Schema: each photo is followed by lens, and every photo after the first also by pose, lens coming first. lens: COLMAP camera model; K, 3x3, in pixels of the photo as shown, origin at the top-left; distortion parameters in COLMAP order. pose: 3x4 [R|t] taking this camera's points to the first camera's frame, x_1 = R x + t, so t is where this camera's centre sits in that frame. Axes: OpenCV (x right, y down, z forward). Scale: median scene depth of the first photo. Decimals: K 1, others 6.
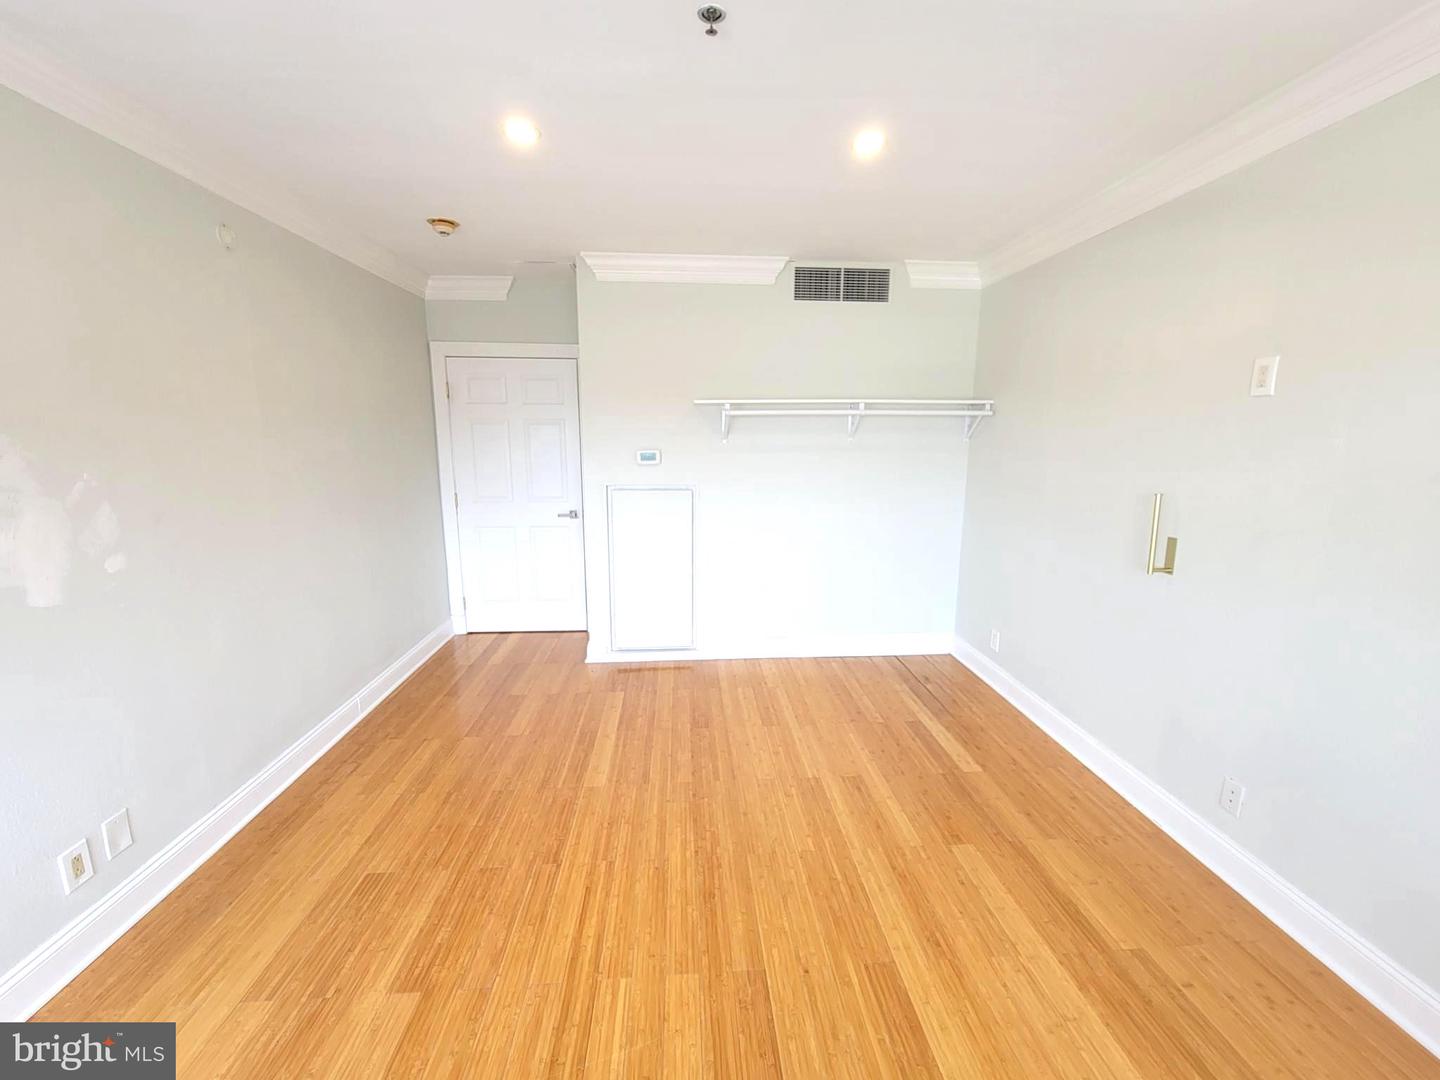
lens RADIAL K [[588.4, 0, 728.2], [0, 588.4, 542.8], [0, 0, 1]] dist [-0.004450, 0.000738]
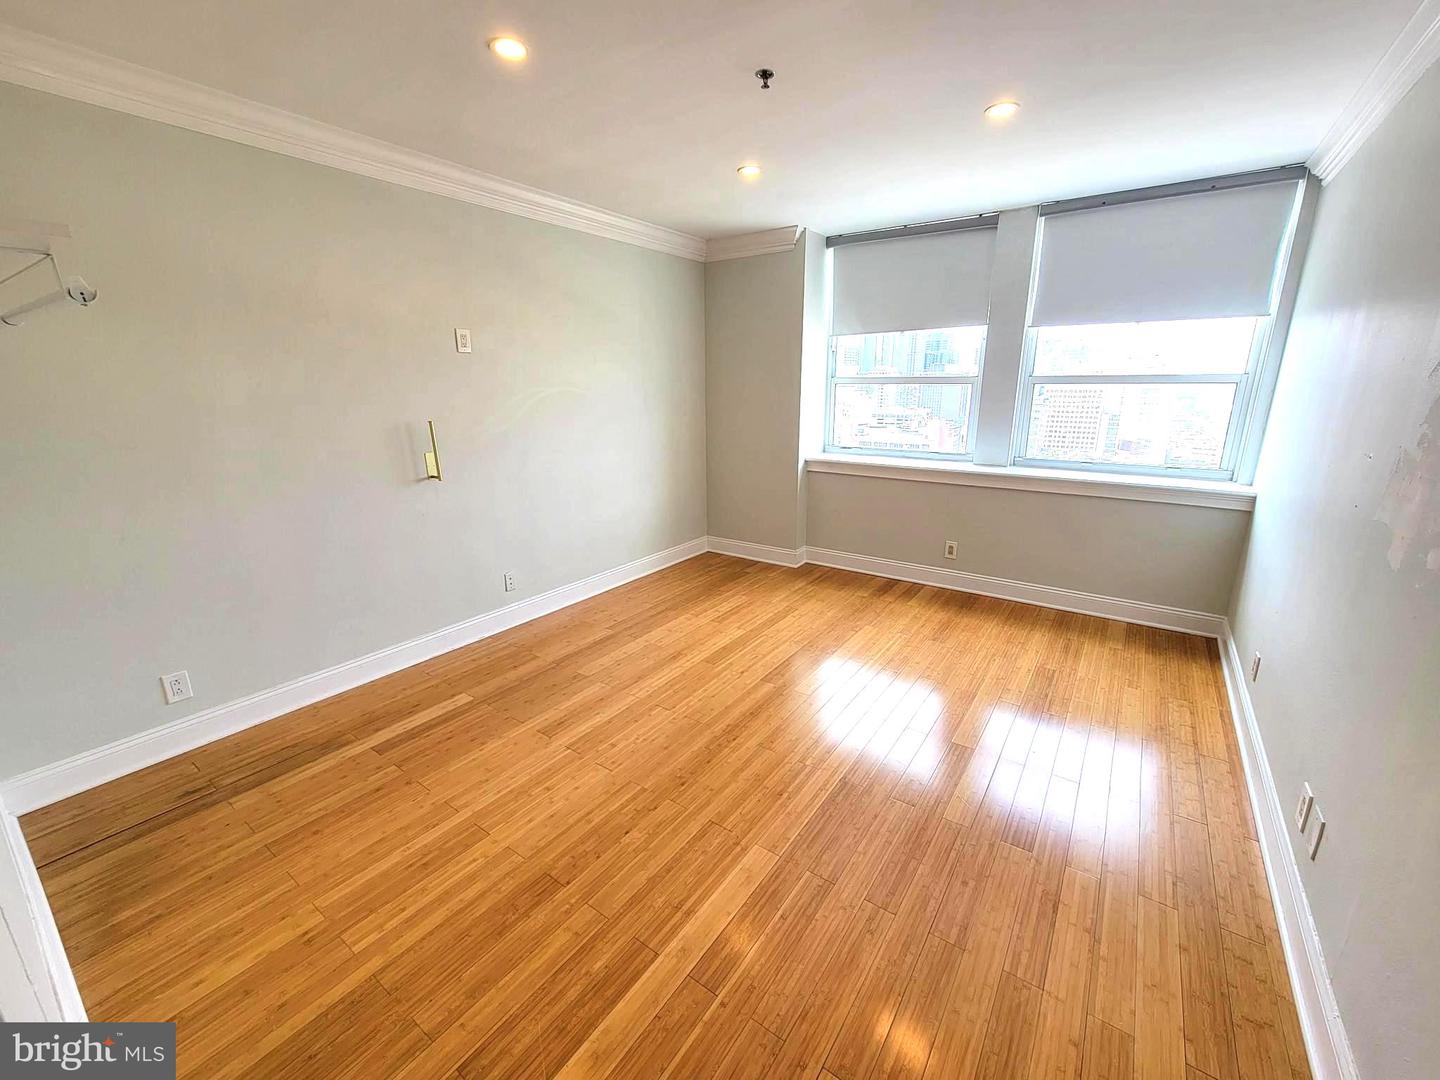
lens RADIAL K [[589.1, 0, 720.0], [0, 589.1, 540.0], [0, 0, 1]] dist [-0.003162, -0.000041]
pose [[-0.764556, -0.168504, 0.622141, -0.566328], [0.120180, 0.911030, 0.394438, -0.245254], [-0.633254, 0.376339, -0.676283, 1.355479]]
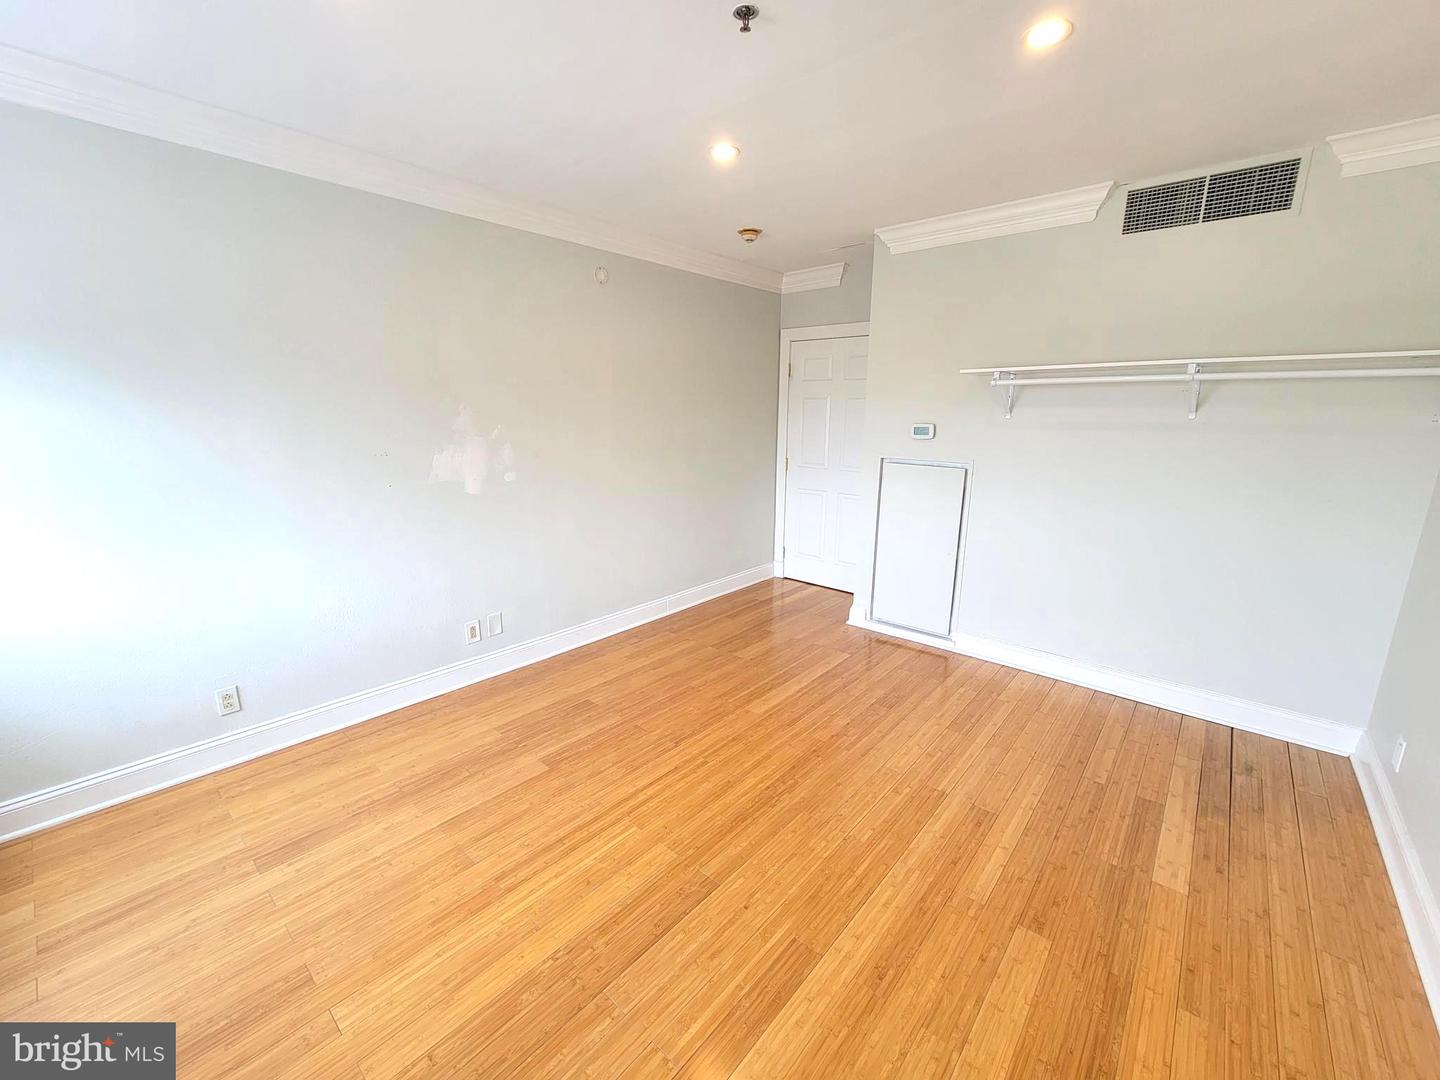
lens RADIAL K [[588.4, 0, 728.2], [0, 588.4, 542.8], [0, 0, 1]] dist [-0.004450, 0.000738]
pose [[0.708912, 0.158243, -0.687316, 0.469245], [-0.134141, 0.986969, 0.088876, -0.009998], [0.692423, 0.029192, 0.720901, 0.118797]]
